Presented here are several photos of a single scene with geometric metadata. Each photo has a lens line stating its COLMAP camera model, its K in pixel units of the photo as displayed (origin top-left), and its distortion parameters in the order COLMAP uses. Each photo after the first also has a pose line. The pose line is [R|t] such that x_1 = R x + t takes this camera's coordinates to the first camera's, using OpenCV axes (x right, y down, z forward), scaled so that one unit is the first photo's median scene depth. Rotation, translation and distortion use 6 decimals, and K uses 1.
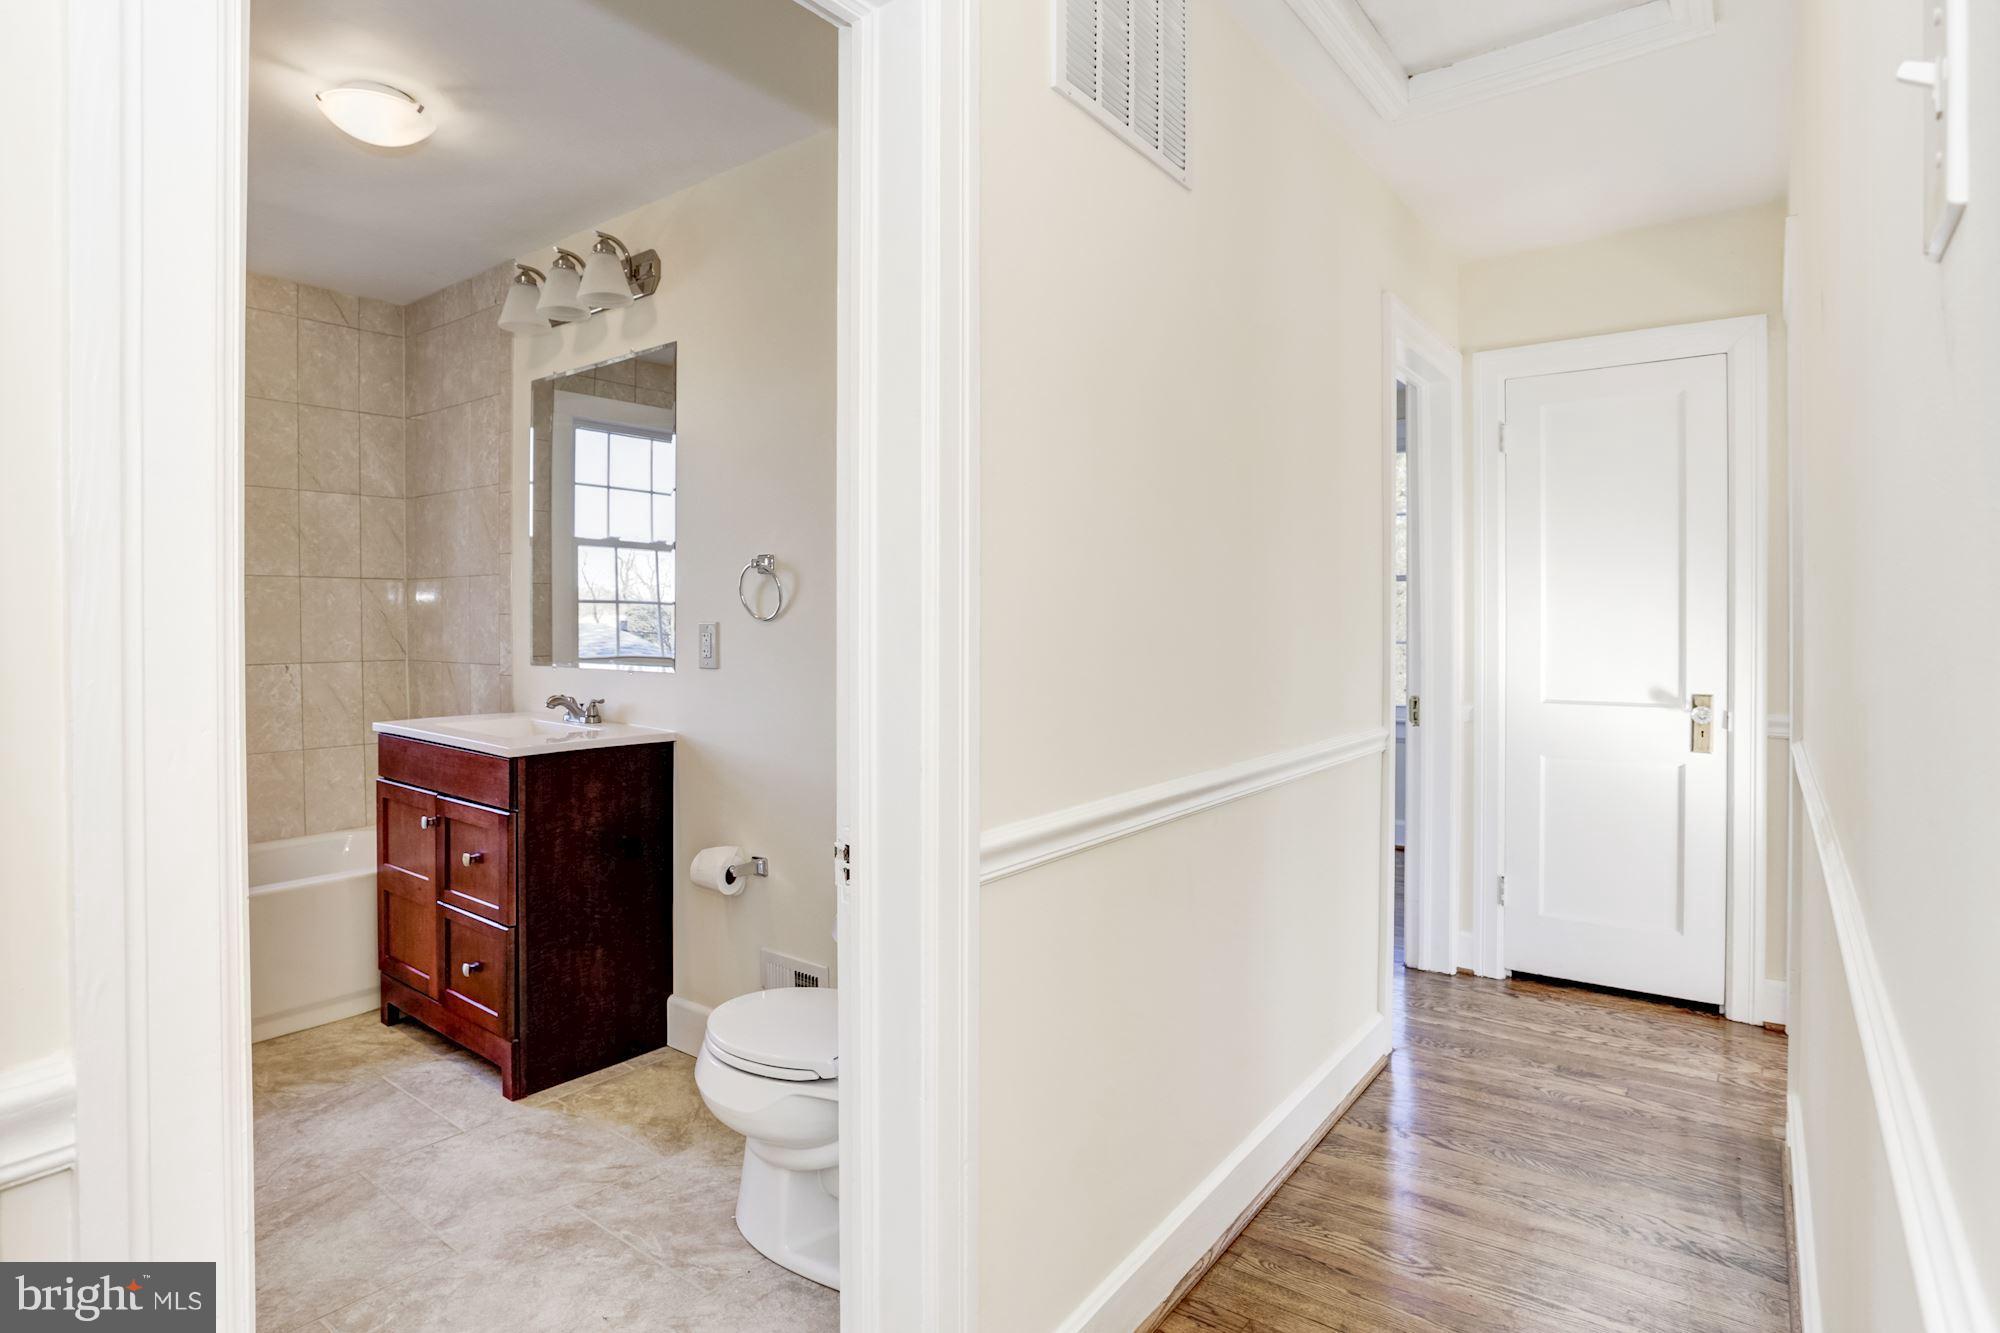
lens RADIAL K [[995.0, 0, 958.4], [0, 995.0, 648.1], [0, 0, 1]] dist [-0.047359, 0.021789]
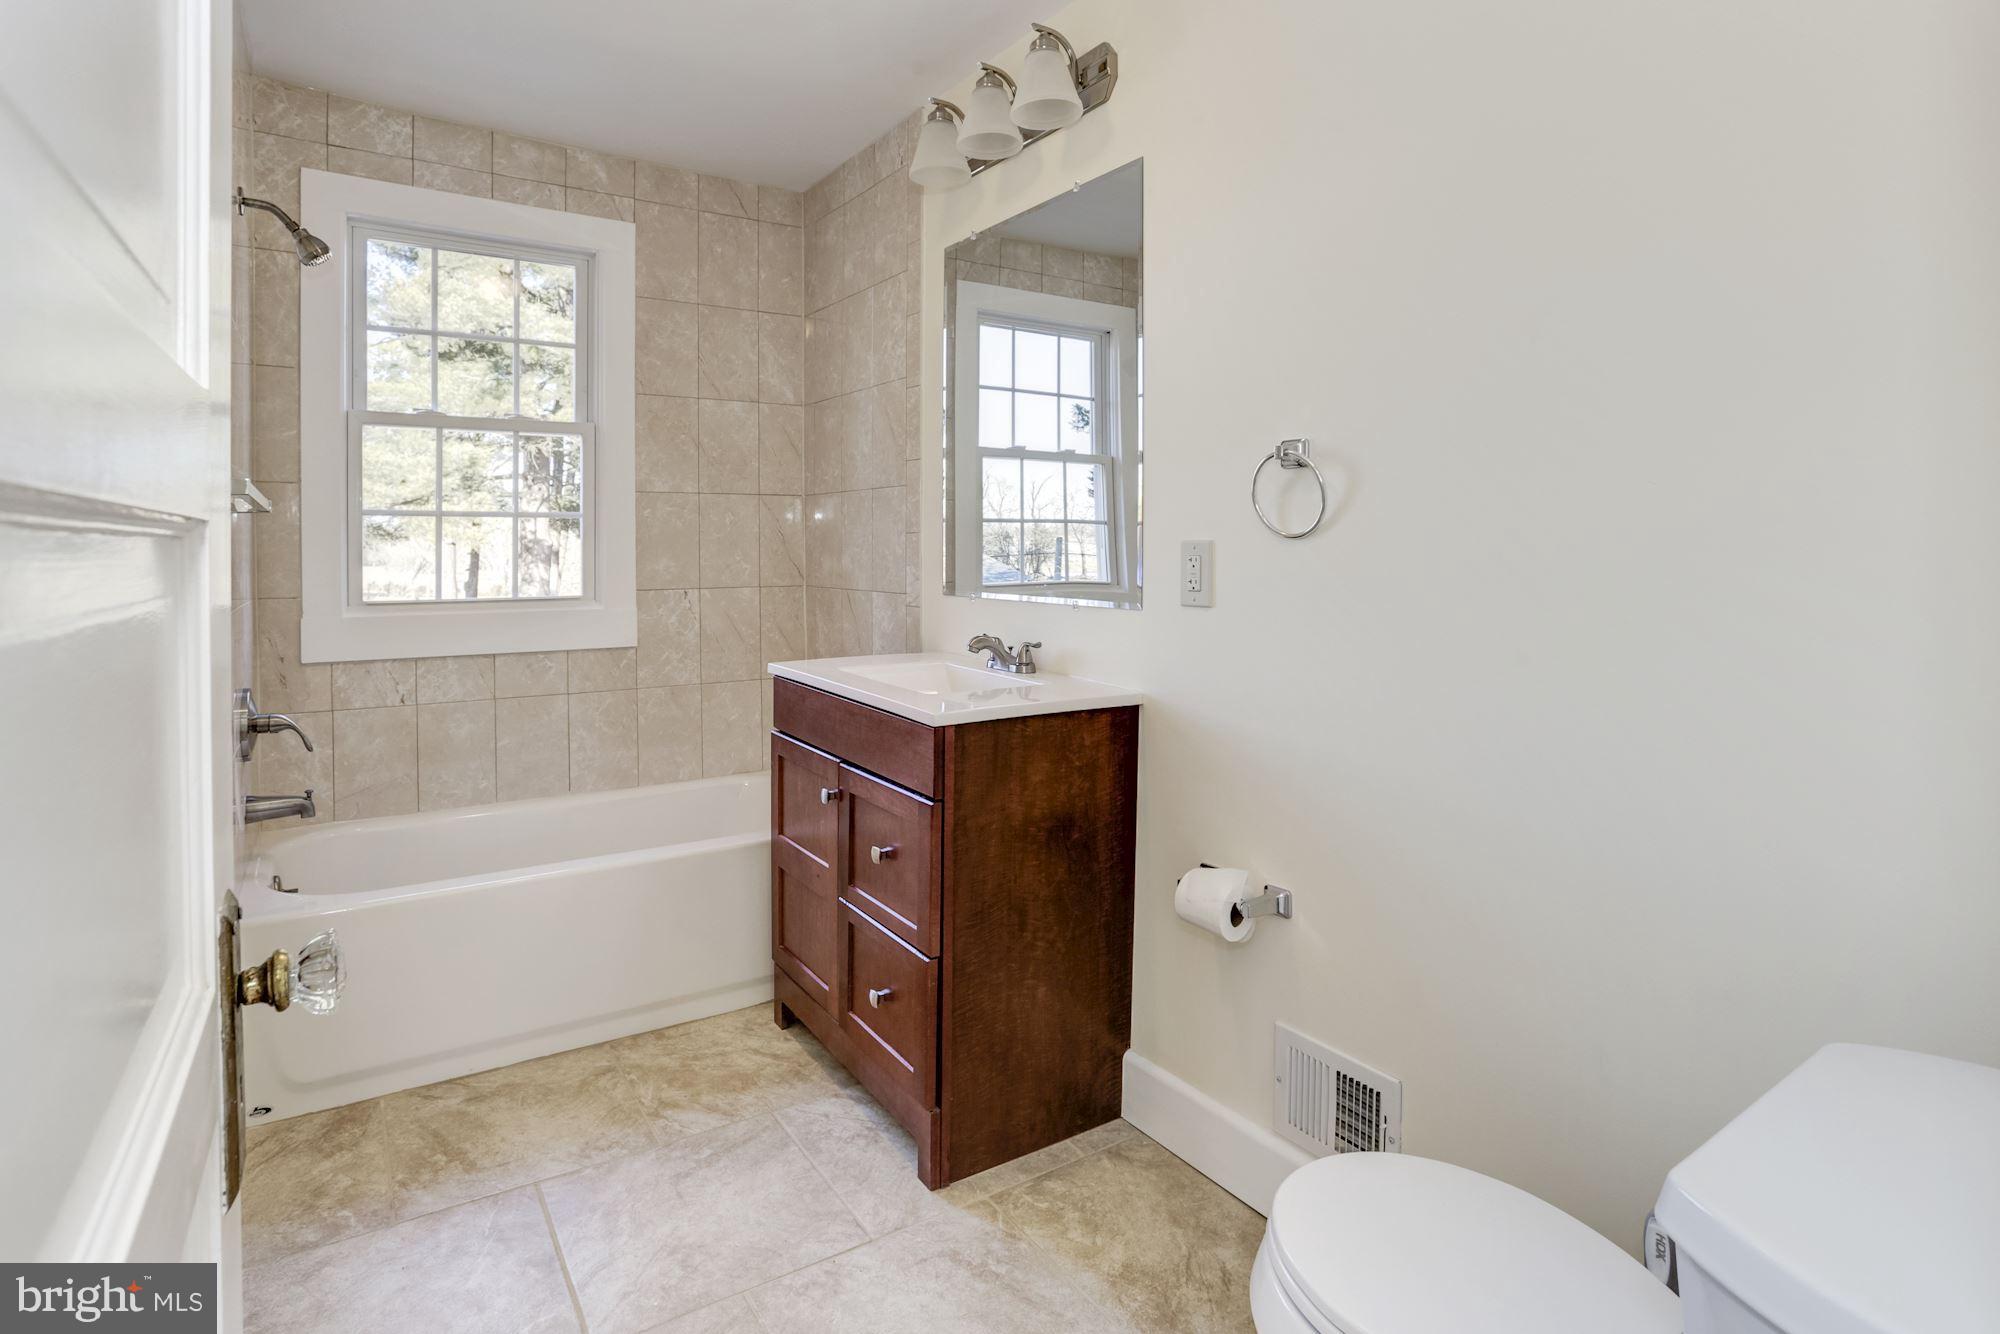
lens RADIAL K [[995.0, 0, 978.6], [0, 995.0, 575.6], [0, 0, 1]] dist [-0.047359, 0.021789]
pose [[0.944630, 0.008155, -0.328035, -0.157394], [-0.007696, 0.999967, 0.002698, -0.001616], [0.328046, -0.000024, 0.944662, 0.270349]]
